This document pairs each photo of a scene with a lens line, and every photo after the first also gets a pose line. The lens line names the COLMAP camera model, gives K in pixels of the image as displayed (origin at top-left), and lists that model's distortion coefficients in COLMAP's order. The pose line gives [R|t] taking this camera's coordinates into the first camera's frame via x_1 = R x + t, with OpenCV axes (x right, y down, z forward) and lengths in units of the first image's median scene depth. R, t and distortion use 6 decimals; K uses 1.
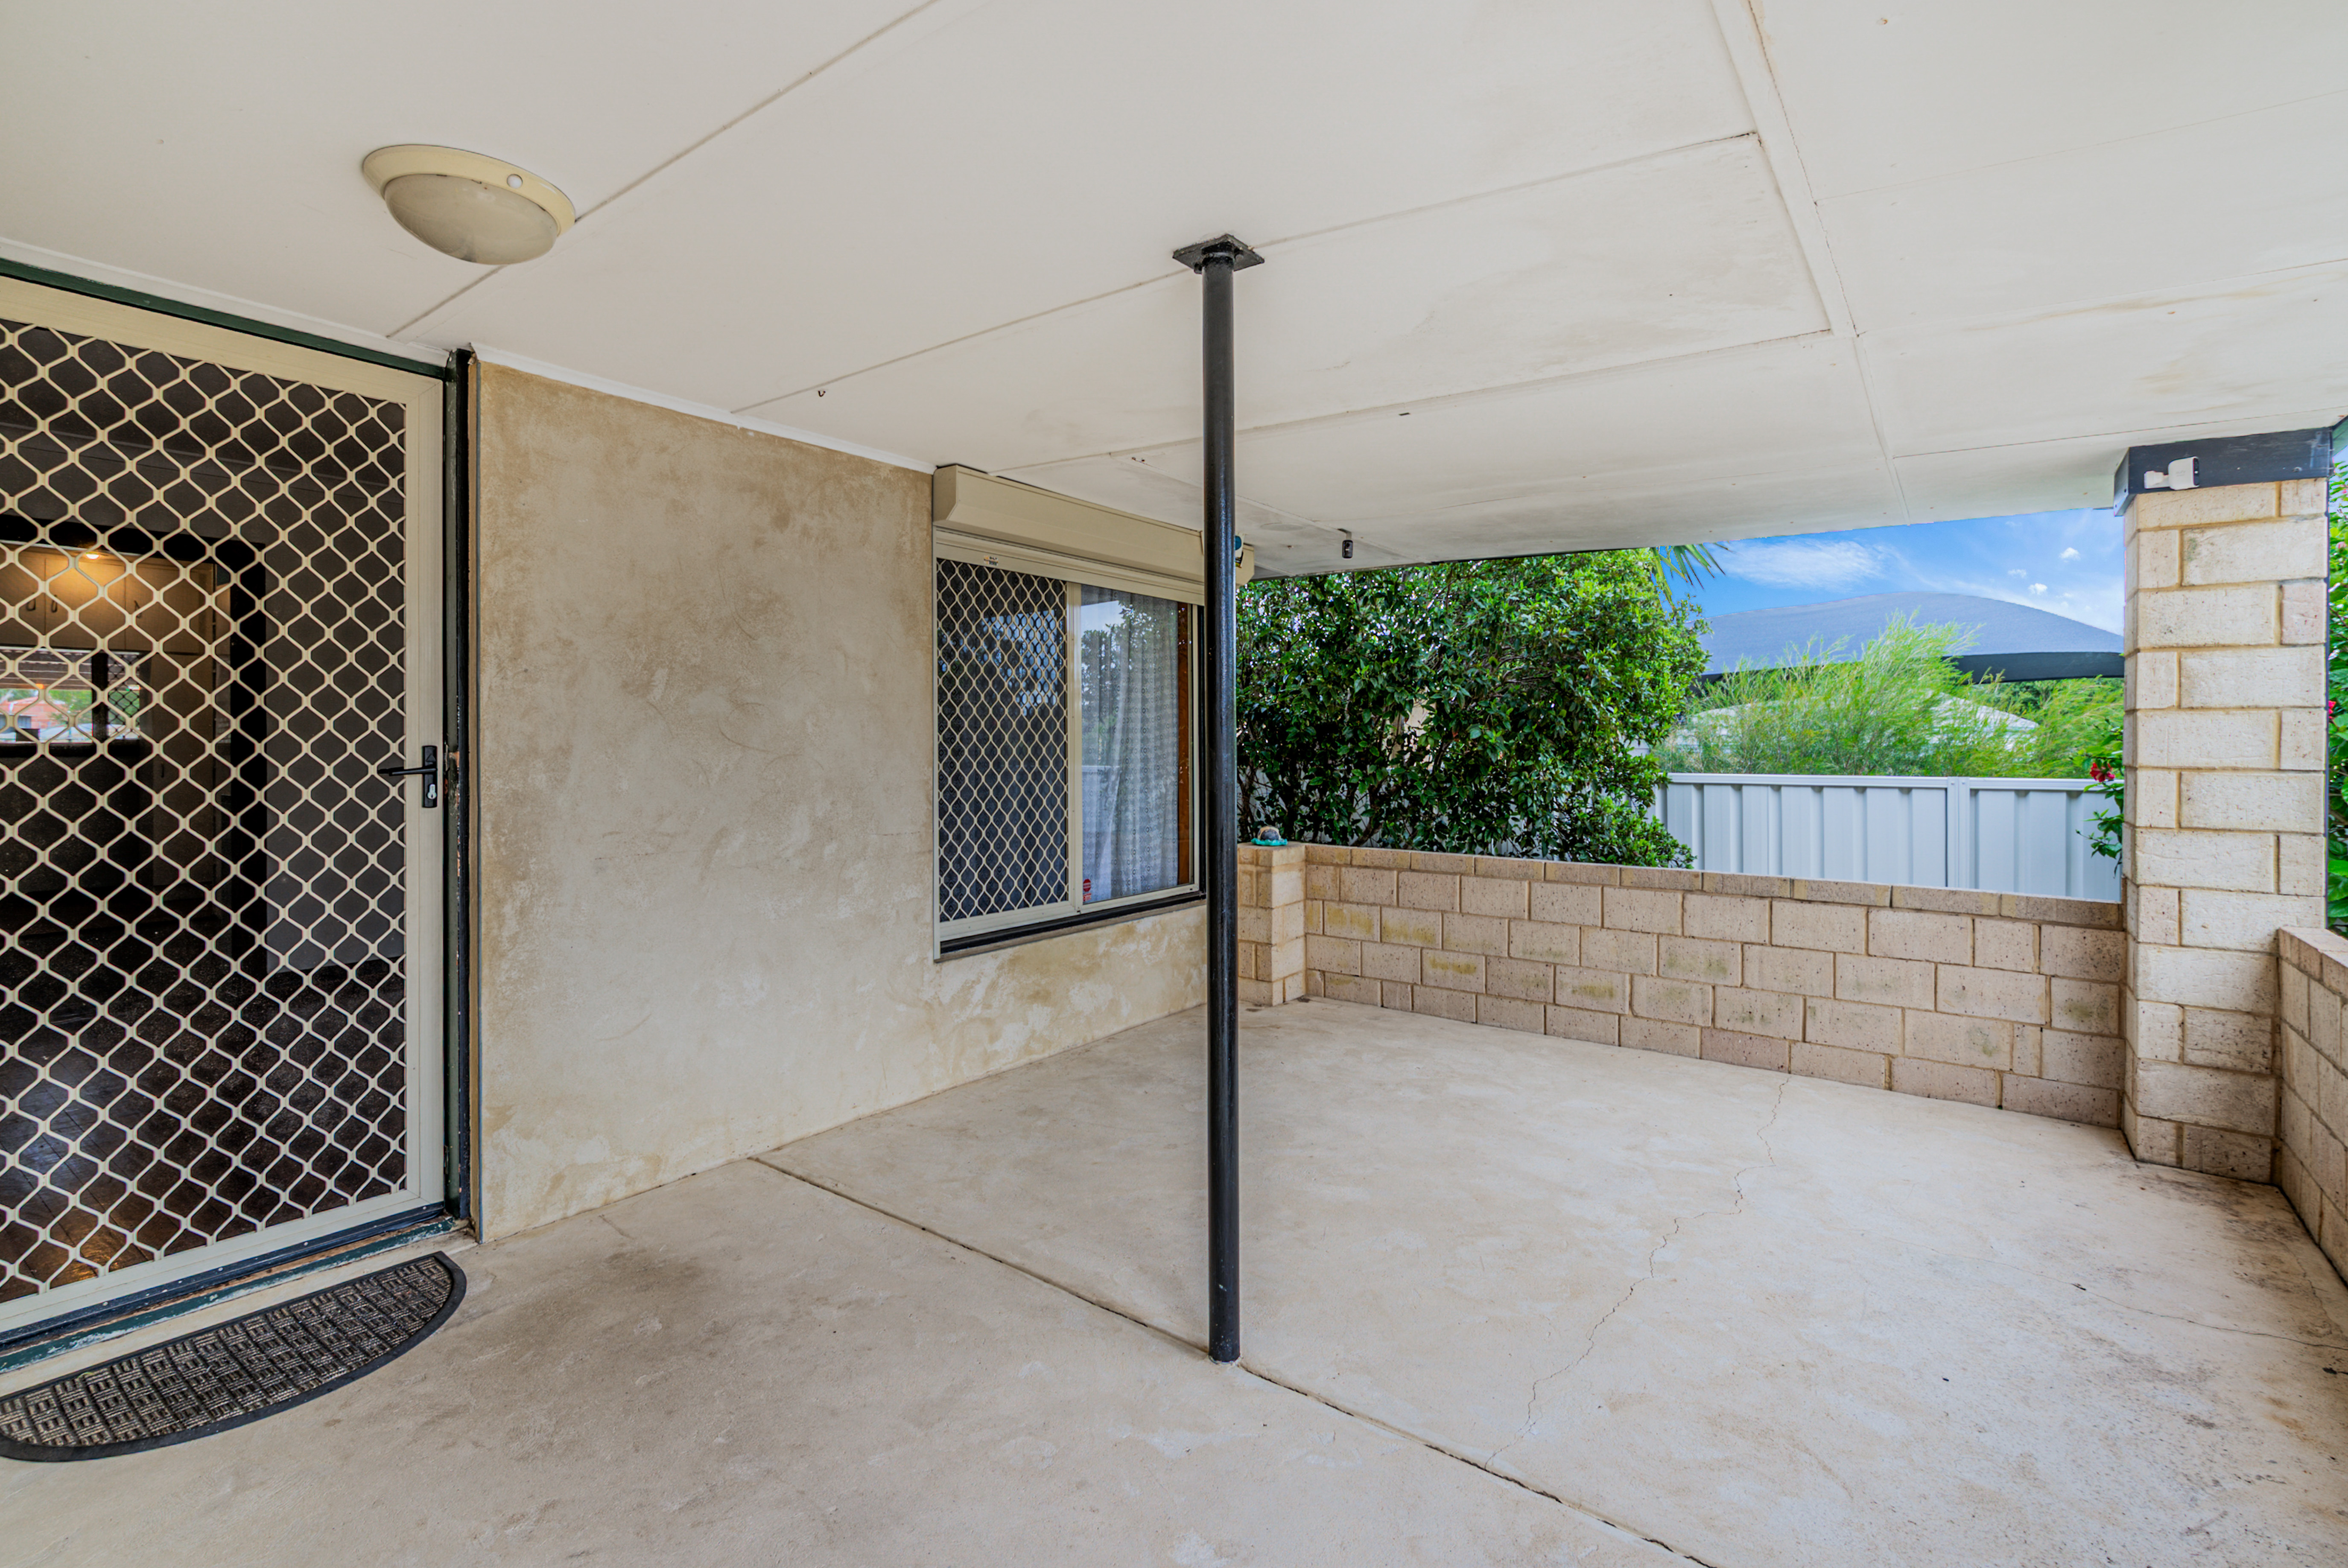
lens RADIAL K [[1086.2, 0, 1182.7], [0, 1086.2, 754.0], [0, 0, 1]] dist [-0.001084, 0.000085]
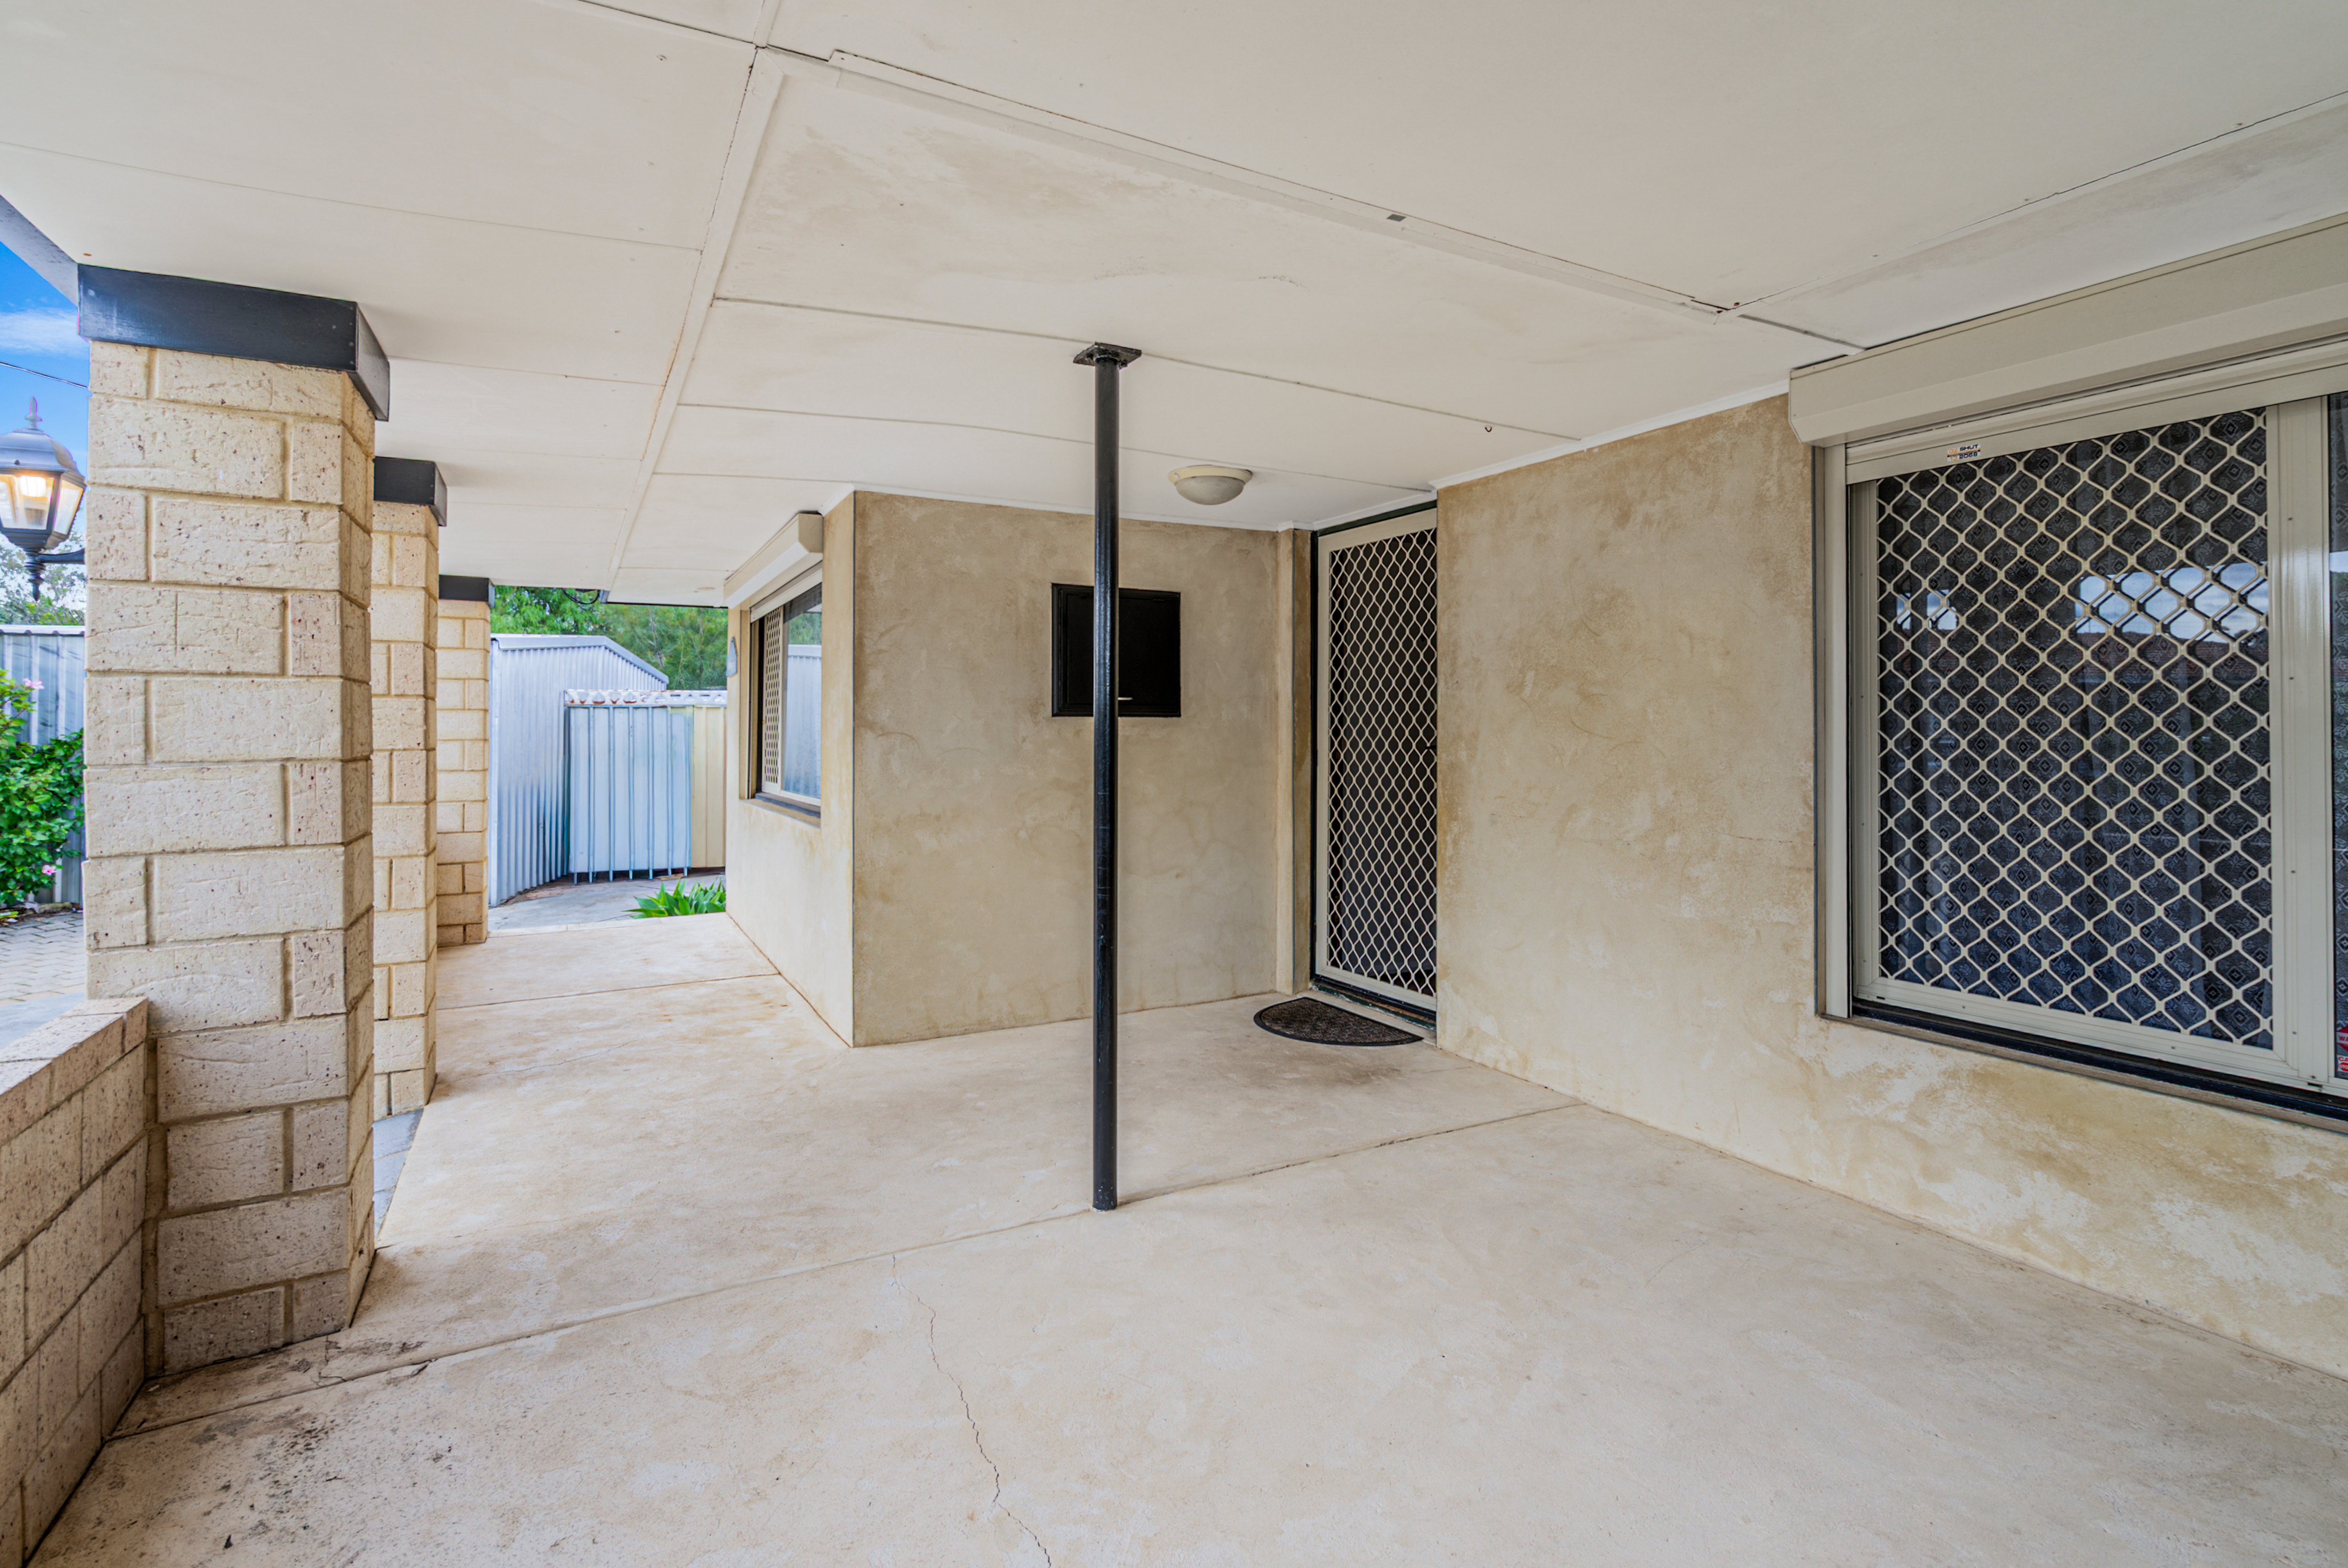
lens RADIAL K [[1070.0, 0, 1167.5], [0, 1070.0, 731.1], [0, 0, 1]] dist [-0.001638, -0.000189]
pose [[-0.409546, 0.001891, -0.912287, 0.753197], [-0.009418, 0.999936, 0.006301, -0.011902], [0.912241, 0.011172, -0.409502, 1.024739]]
